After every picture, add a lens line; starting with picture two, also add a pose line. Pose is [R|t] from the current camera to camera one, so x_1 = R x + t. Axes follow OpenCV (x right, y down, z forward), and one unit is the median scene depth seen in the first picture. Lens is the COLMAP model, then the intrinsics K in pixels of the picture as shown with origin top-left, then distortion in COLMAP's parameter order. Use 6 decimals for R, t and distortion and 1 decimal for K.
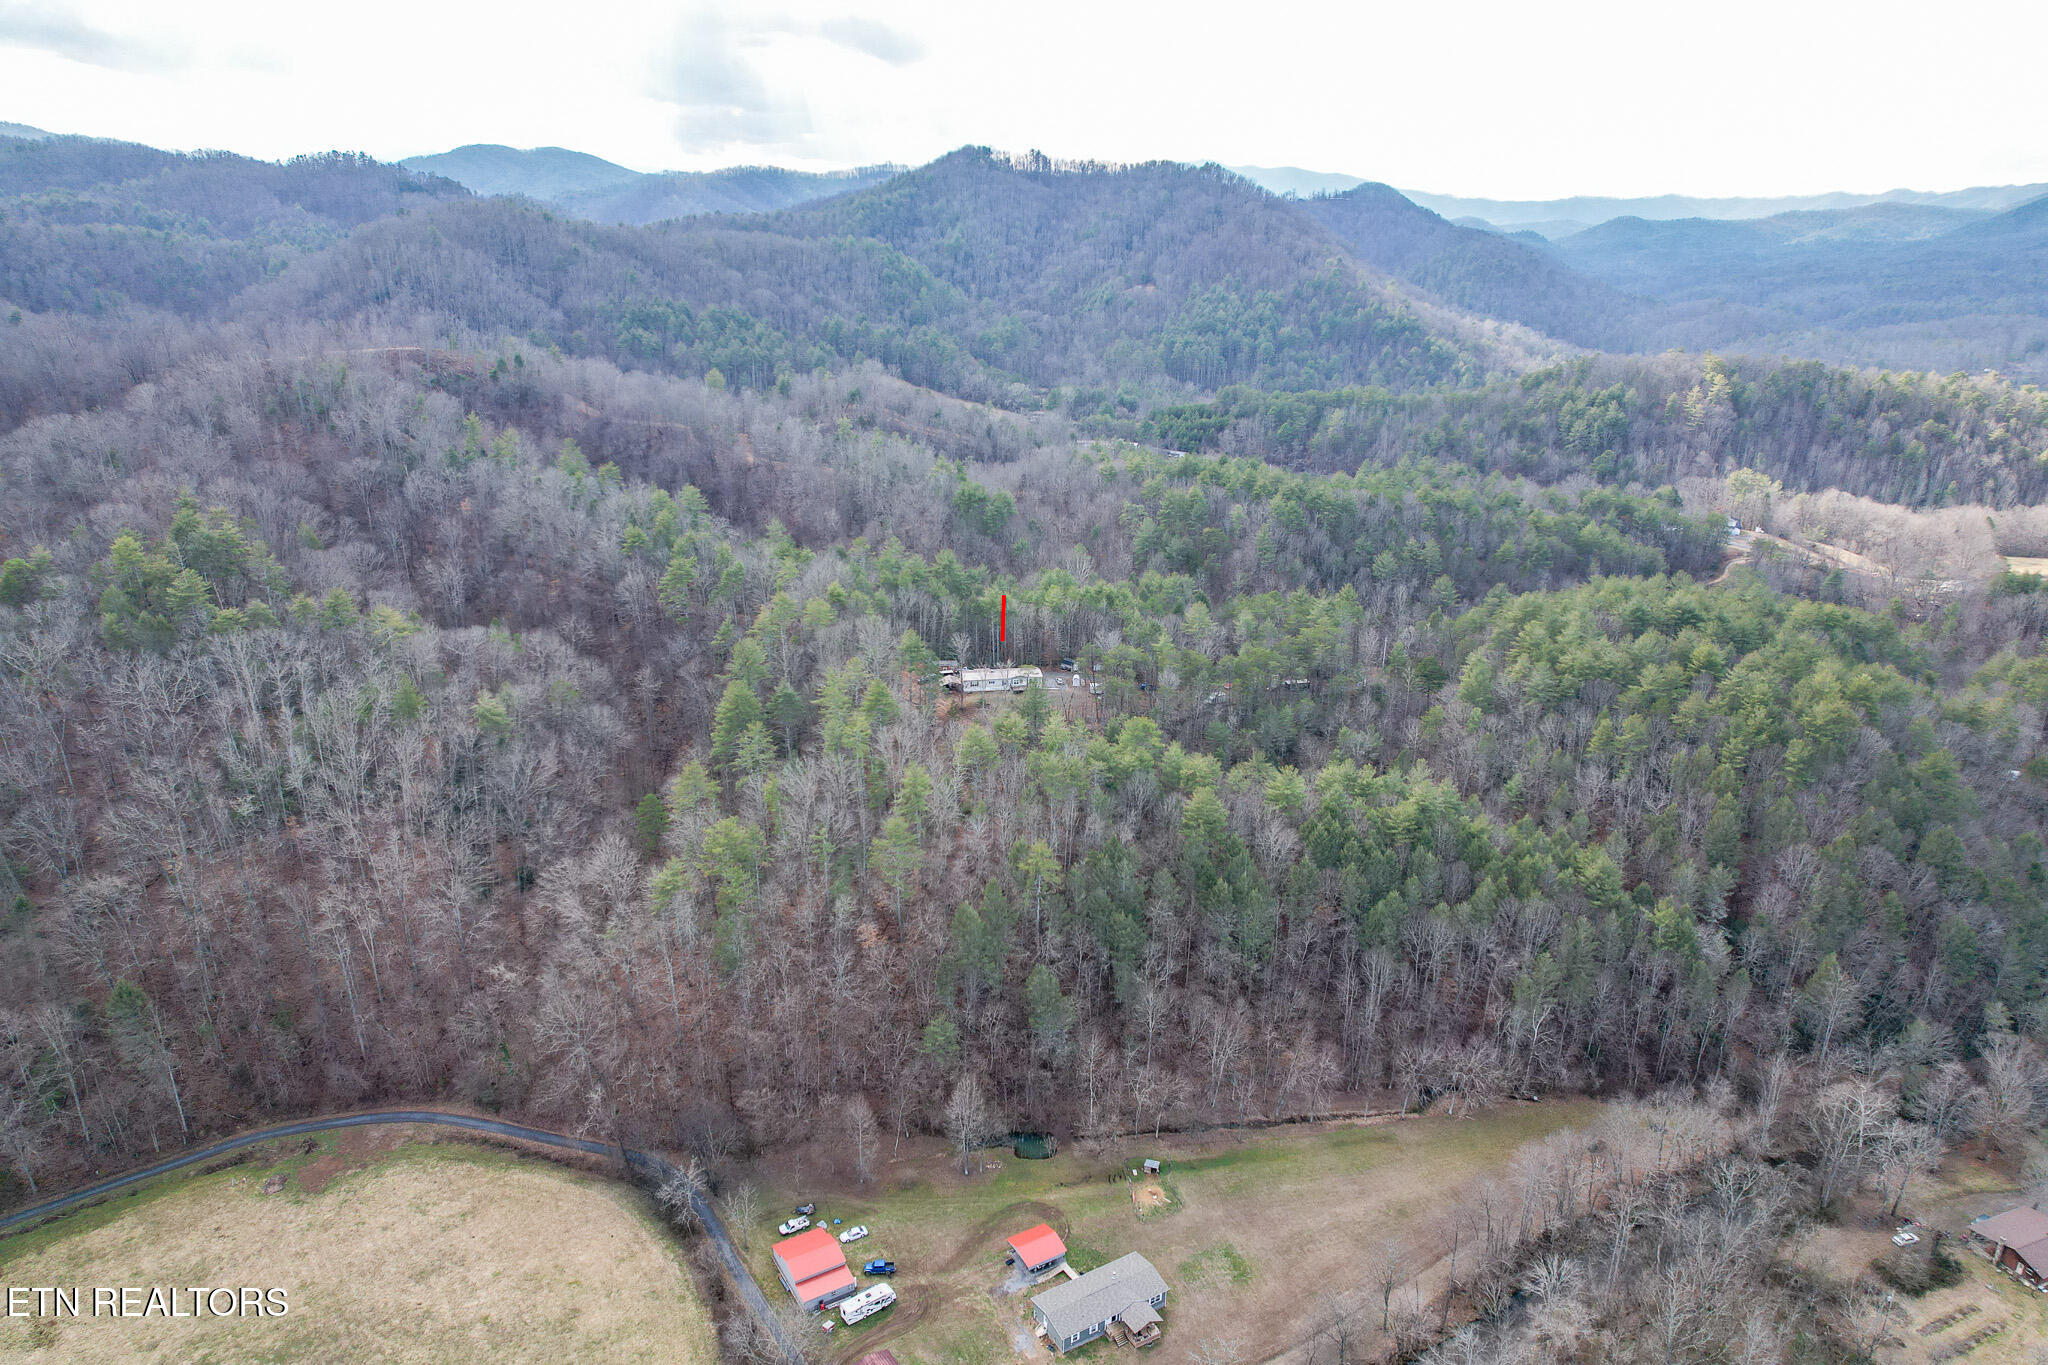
lens RADIAL K [[1305.3, 0, 1023.7], [0, 1305.3, 691.3], [0, 0, 1]] dist [-0.073085, 0.064945]
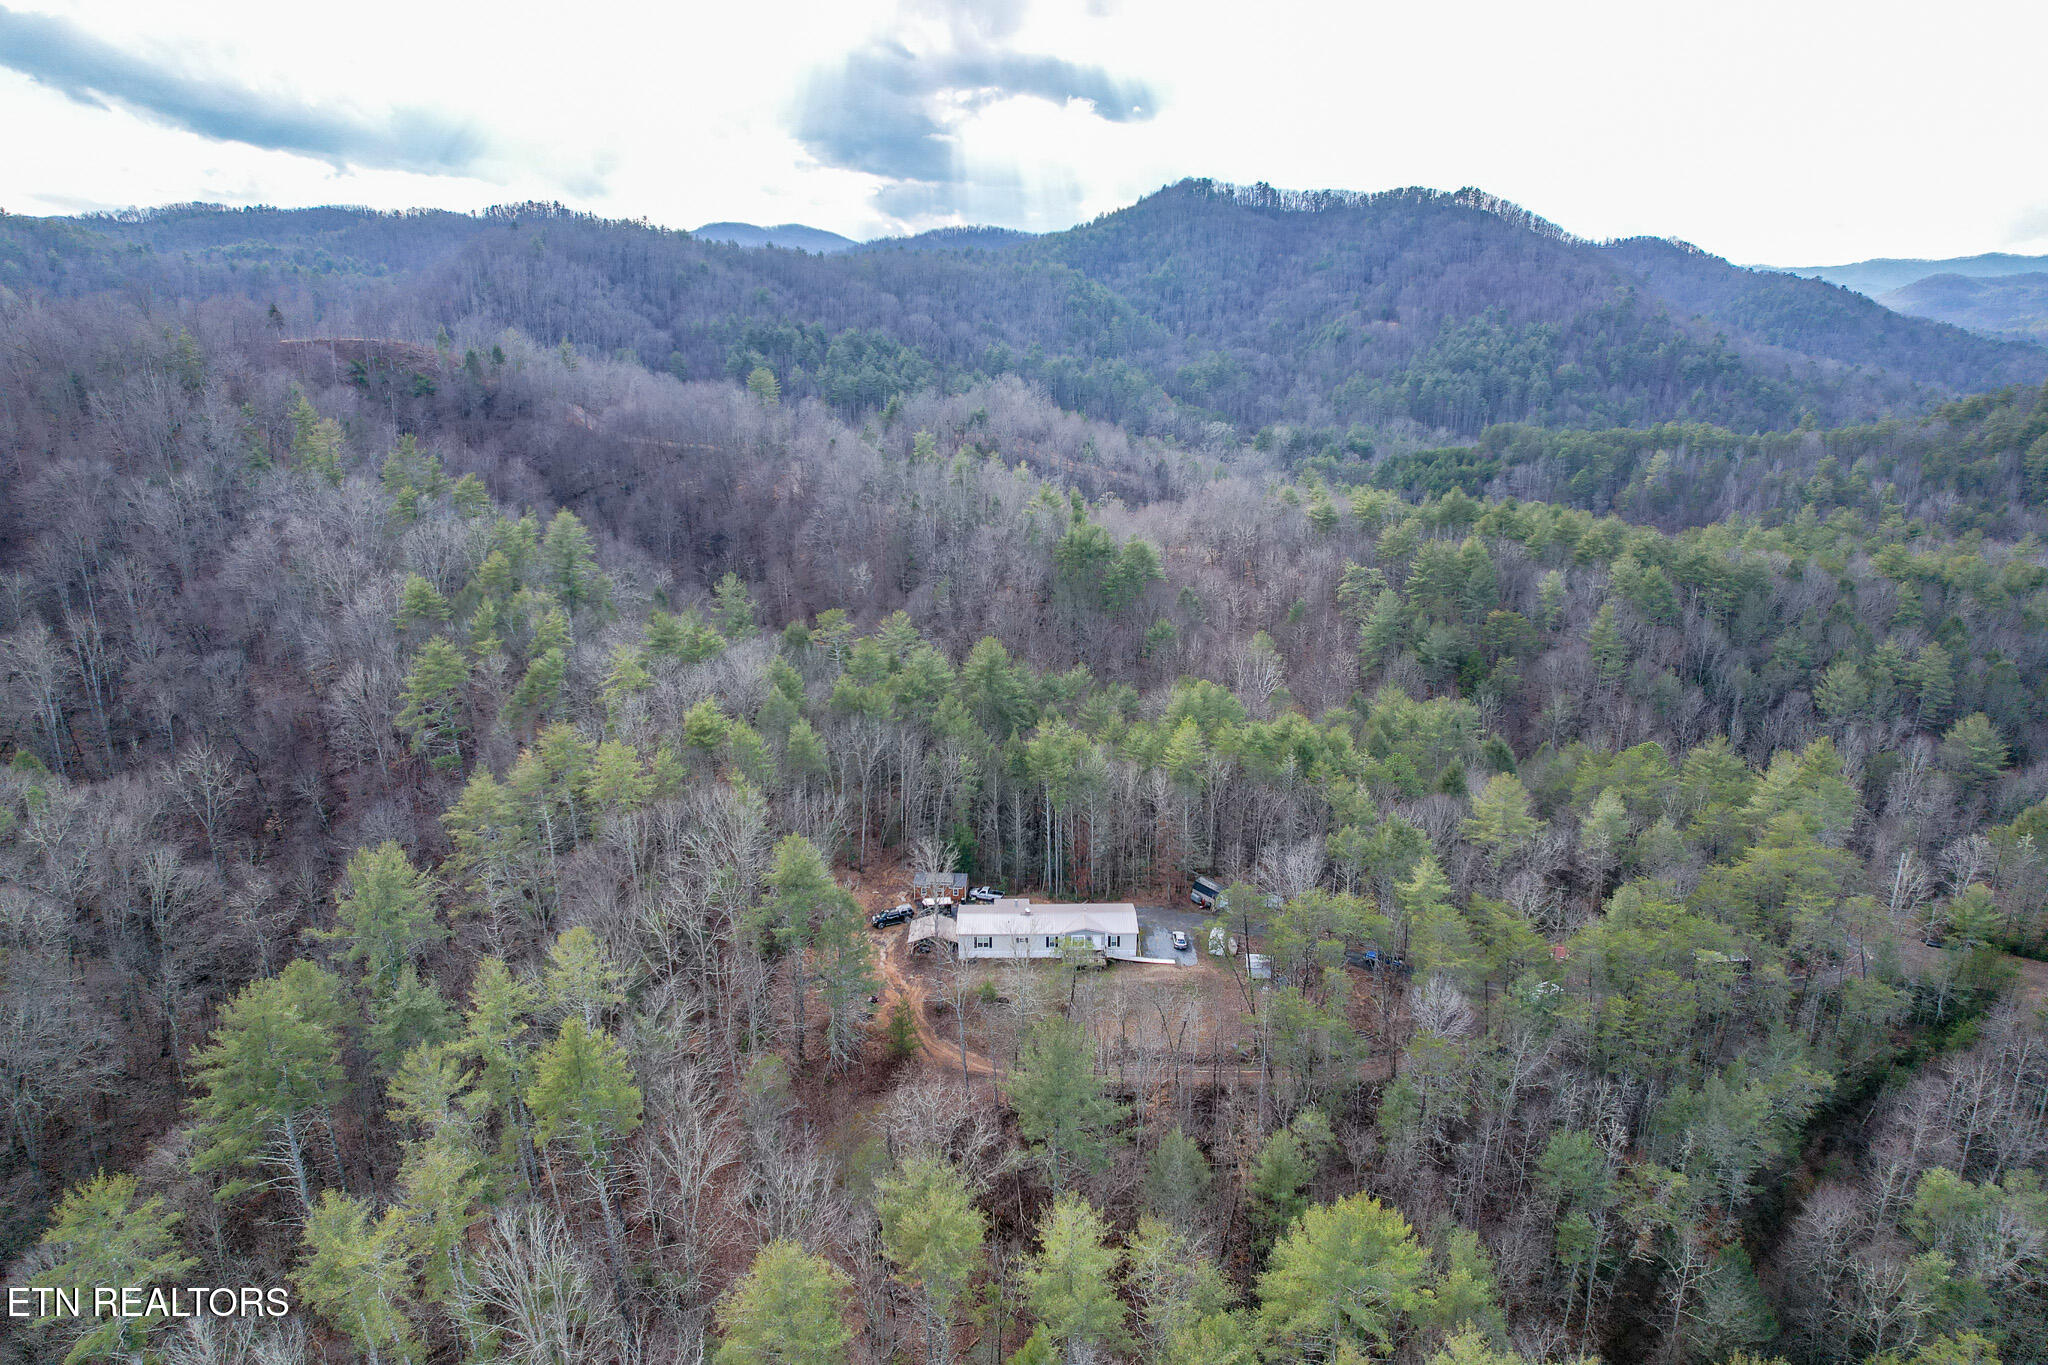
lens RADIAL K [[1305.3, 0, 1029.5], [0, 1305.3, 689.7], [0, 0, 1]] dist [-0.073085, 0.064945]
pose [[0.985550, 0.036979, -0.165298, 0.040607], [-0.046702, 0.997375, -0.055328, -0.057226], [0.162818, 0.062248, 0.984690, 0.469020]]
